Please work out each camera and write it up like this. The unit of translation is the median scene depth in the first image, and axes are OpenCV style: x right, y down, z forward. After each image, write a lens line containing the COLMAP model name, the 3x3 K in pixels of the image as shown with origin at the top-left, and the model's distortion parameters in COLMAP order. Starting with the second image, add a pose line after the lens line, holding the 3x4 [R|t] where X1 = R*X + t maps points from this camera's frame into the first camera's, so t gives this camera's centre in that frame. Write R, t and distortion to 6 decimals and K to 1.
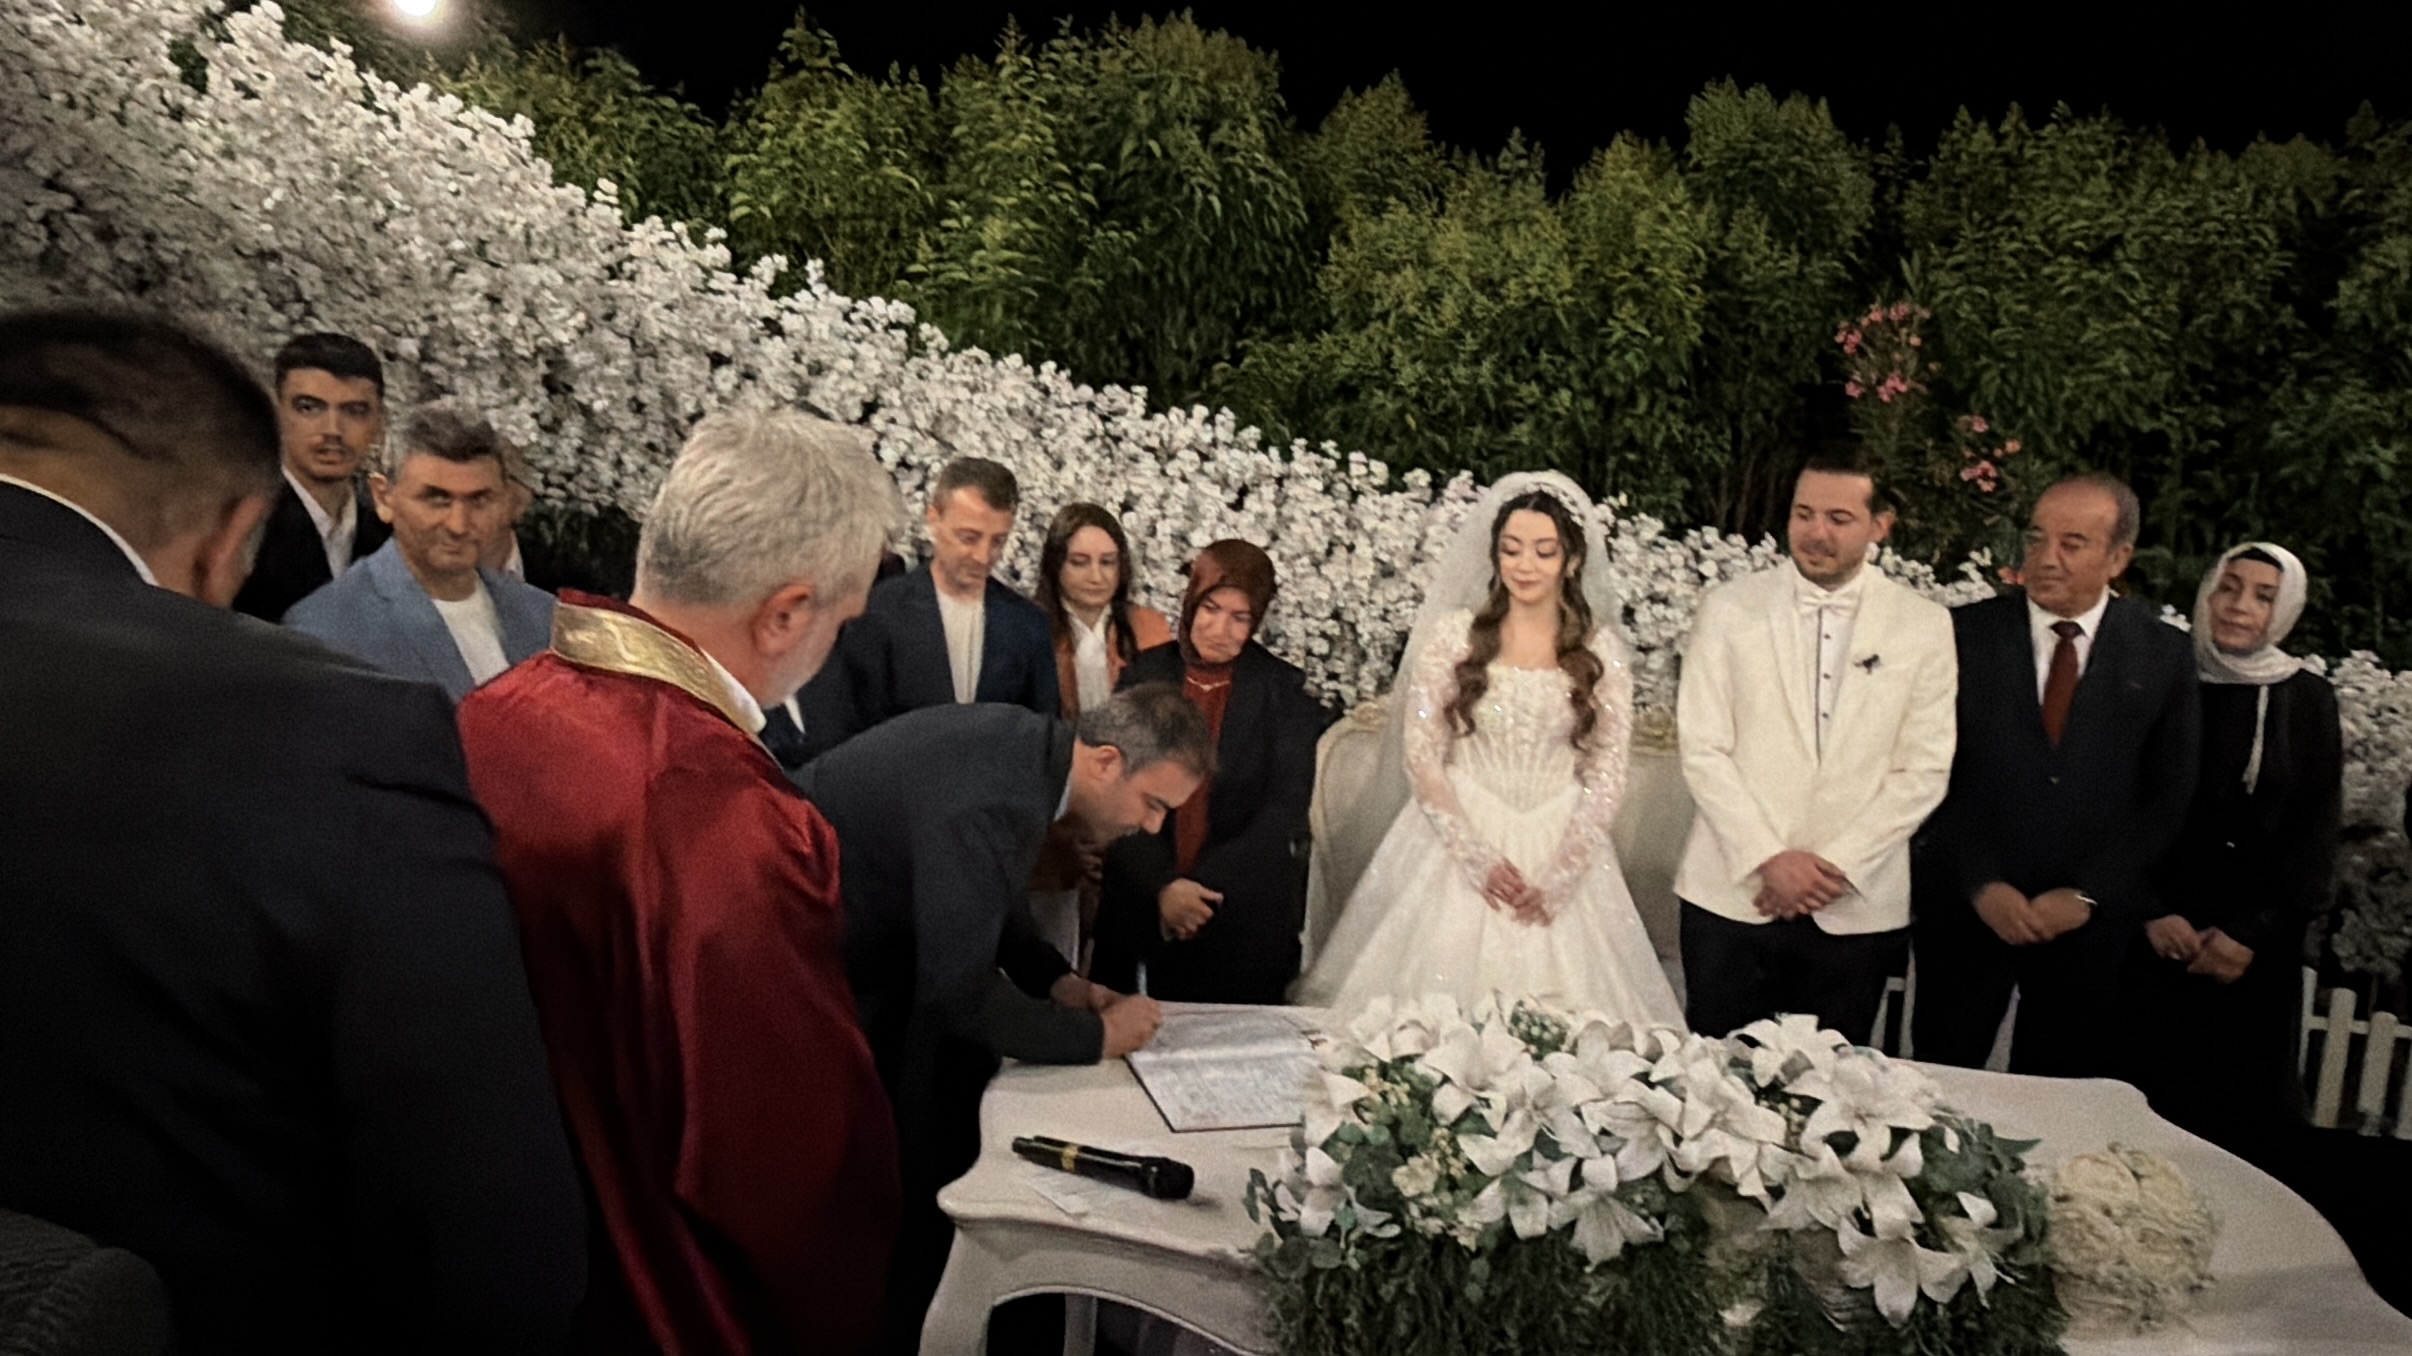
lens RADIAL K [[1611.1, 0, 1206.0], [0, 1611.1, 678.0], [0, 0, 1]] dist [0.003235, -0.002185]
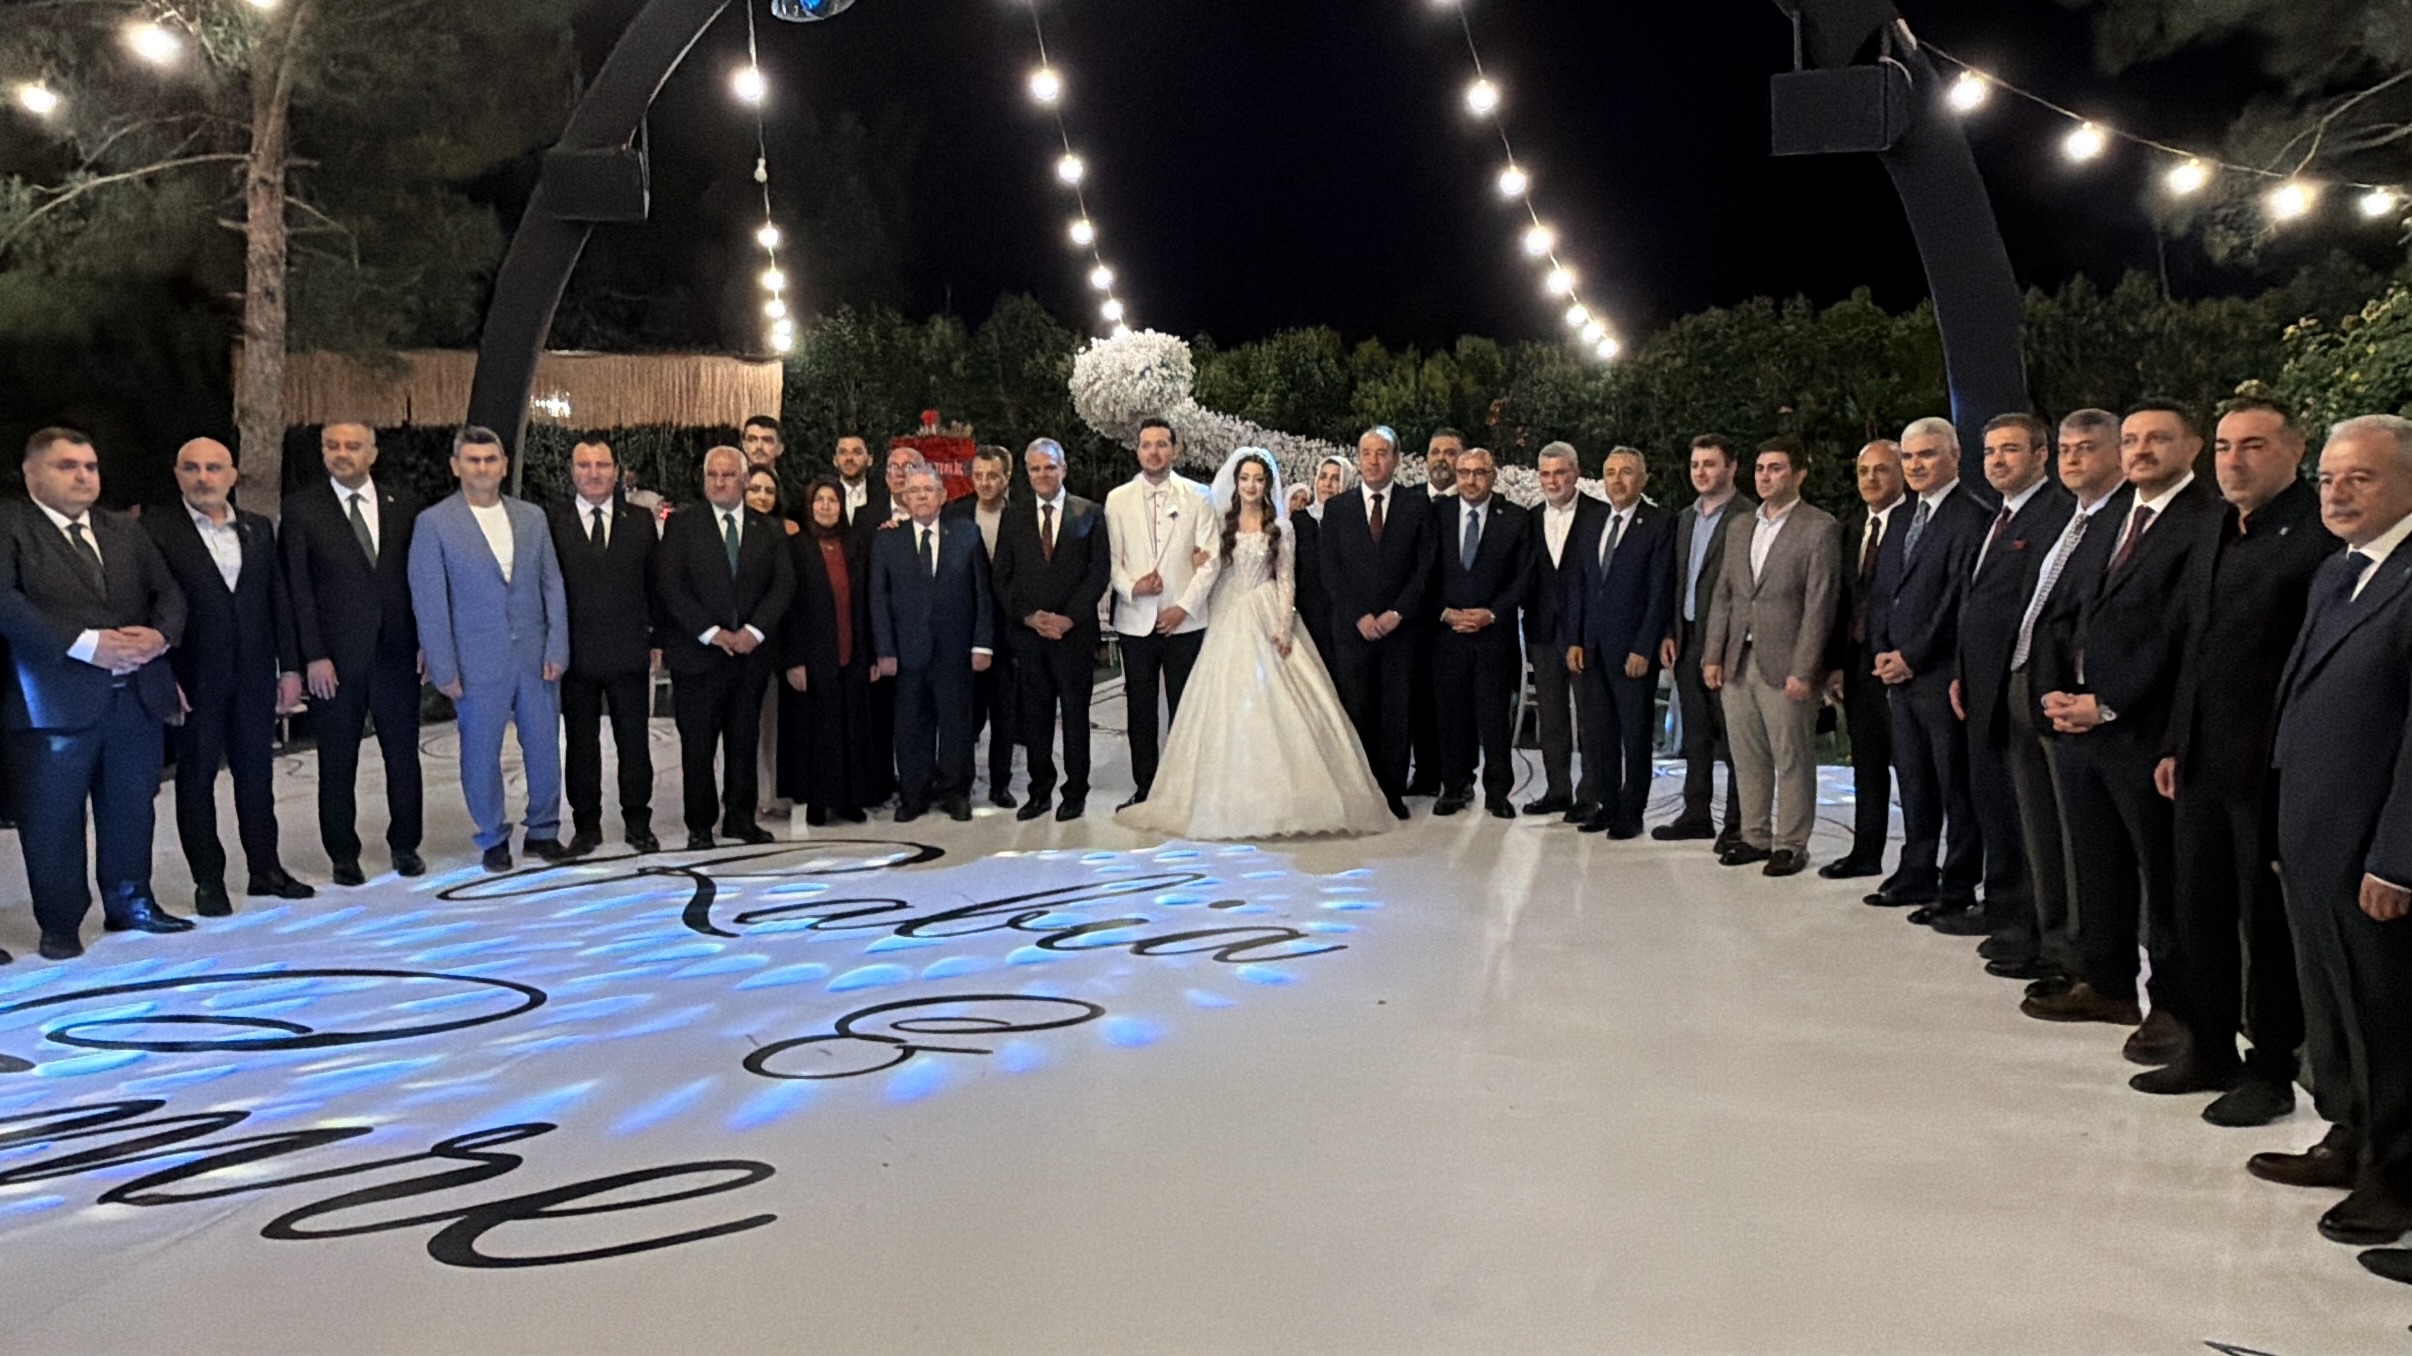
lens RADIAL K [[1611.1, 0, 1206.0], [0, 1611.1, 678.0], [0, 0, 1]] dist [0.003235, -0.002185]
pose [[0.992288, -0.051747, -0.112632, 0.157664], [0.050642, 0.998637, -0.012646, 0.532780], [0.113133, 0.006844, 0.993556, -3.458986]]
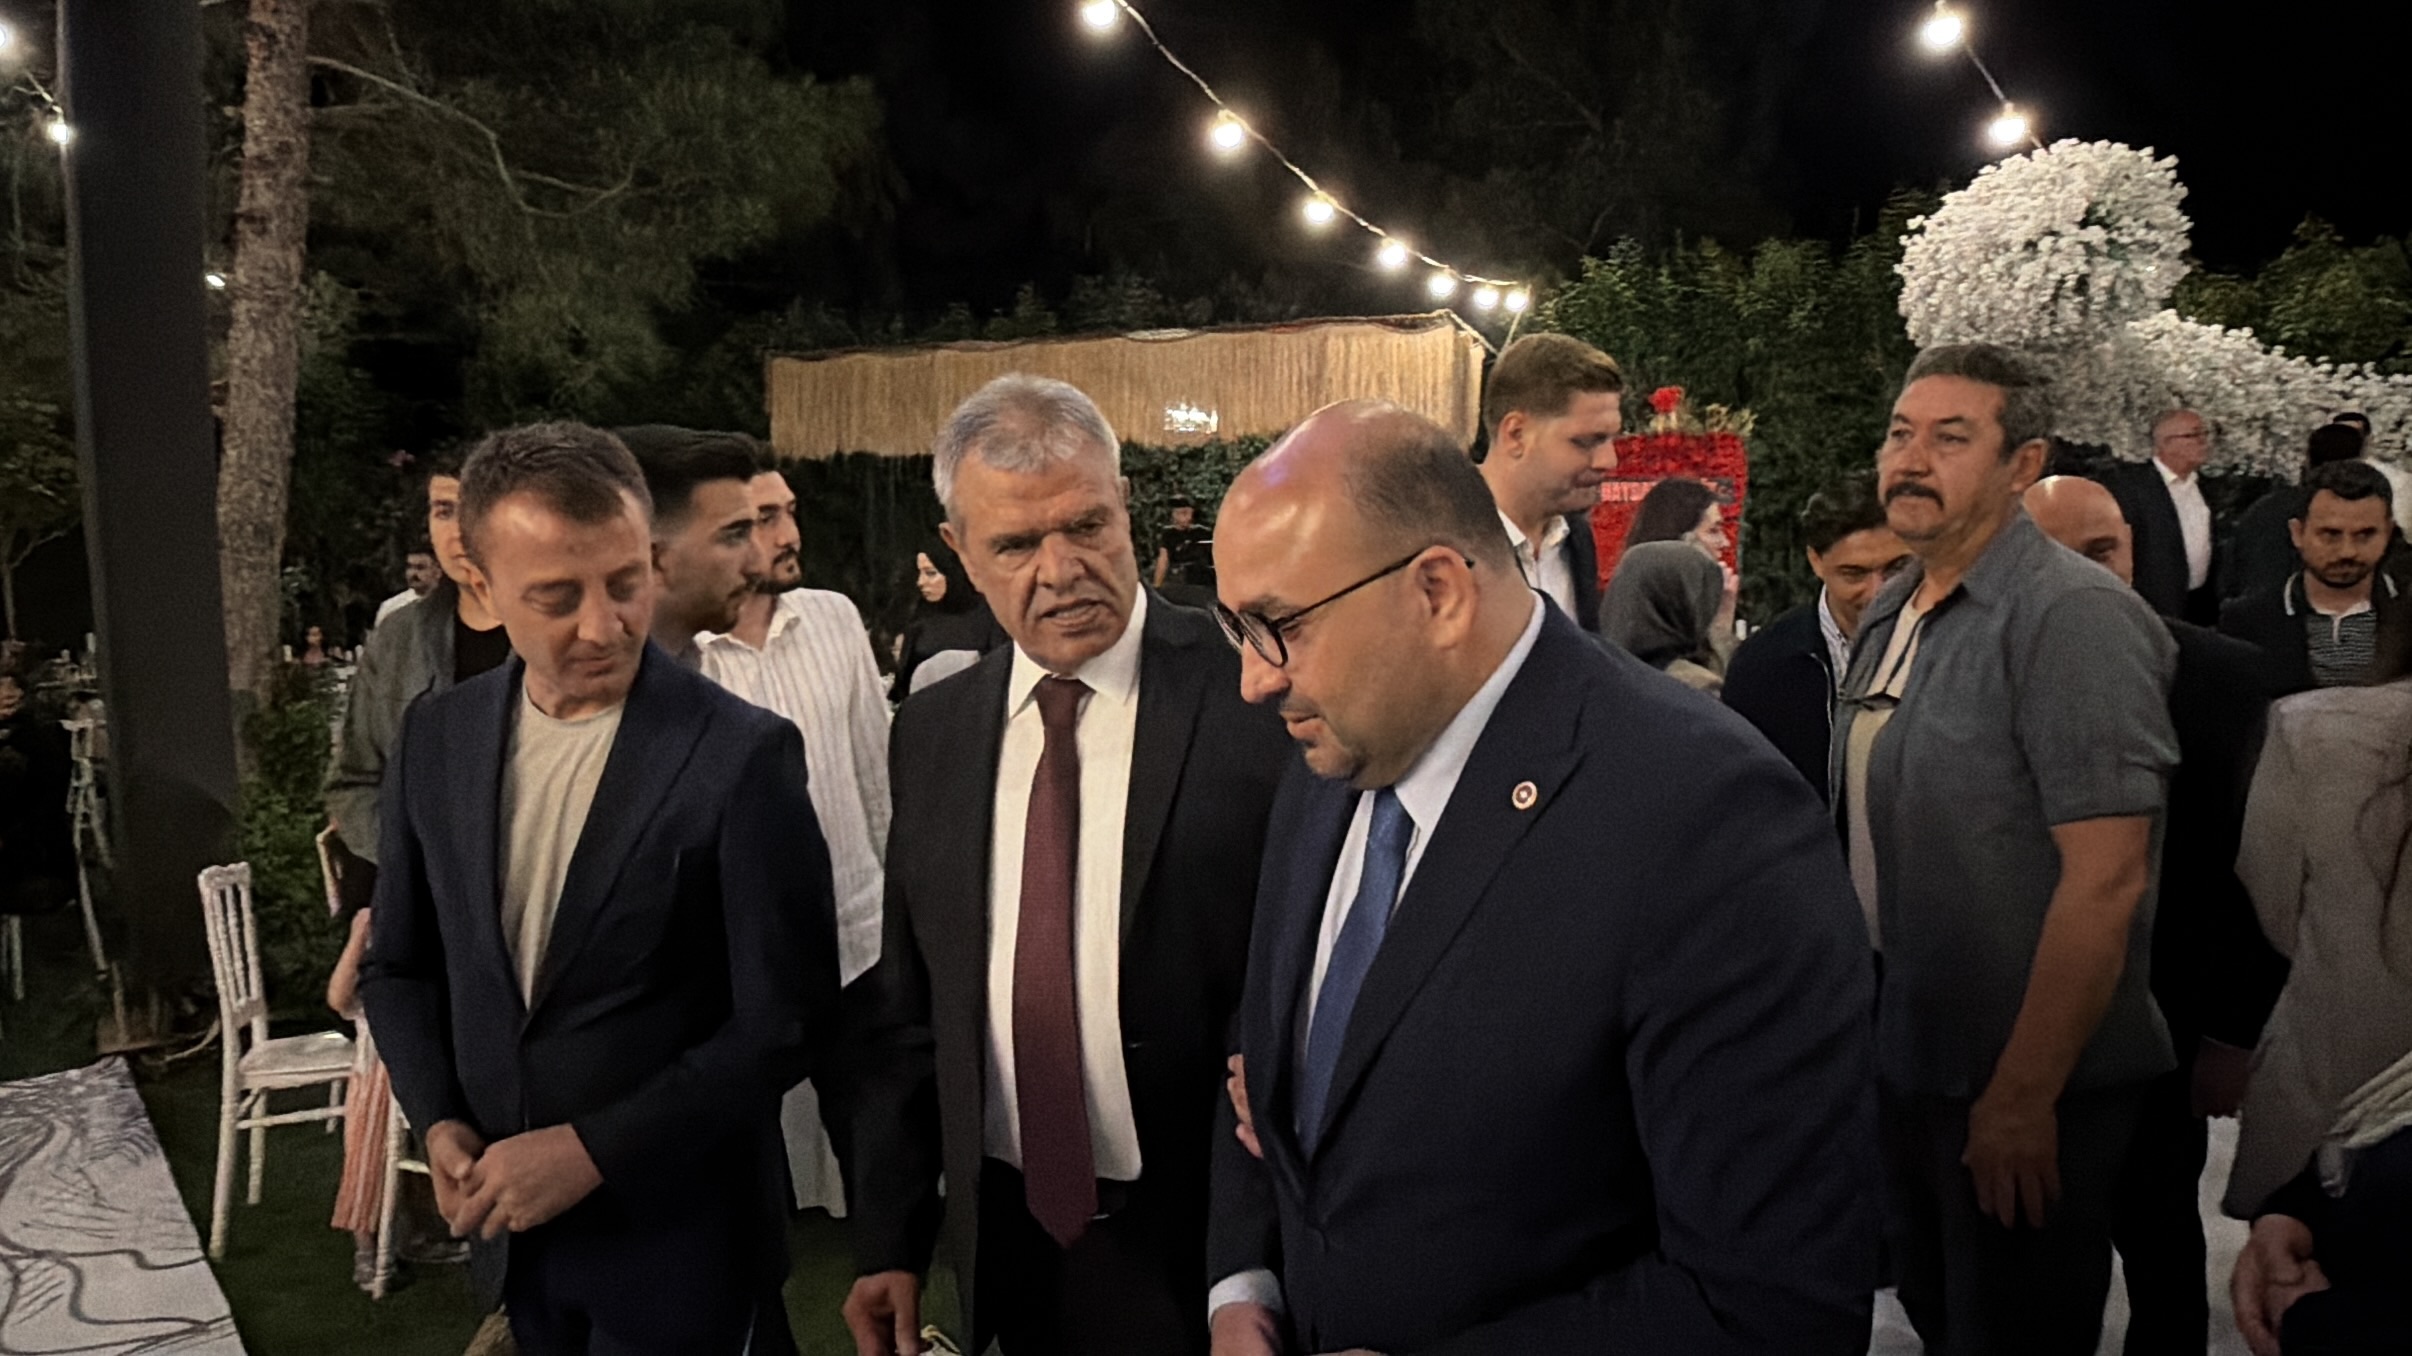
lens RADIAL K [[1611.1, 0, 1206.0], [0, 1611.1, 678.0], [0, 0, 1]] dist [0.003235, -0.002185]
pose [[0.732037, -0.009398, -0.681200, 0.091330], [-0.024345, 0.998905, -0.039944, 0.279789], [0.680829, 0.045825, 0.731007, -1.556568]]
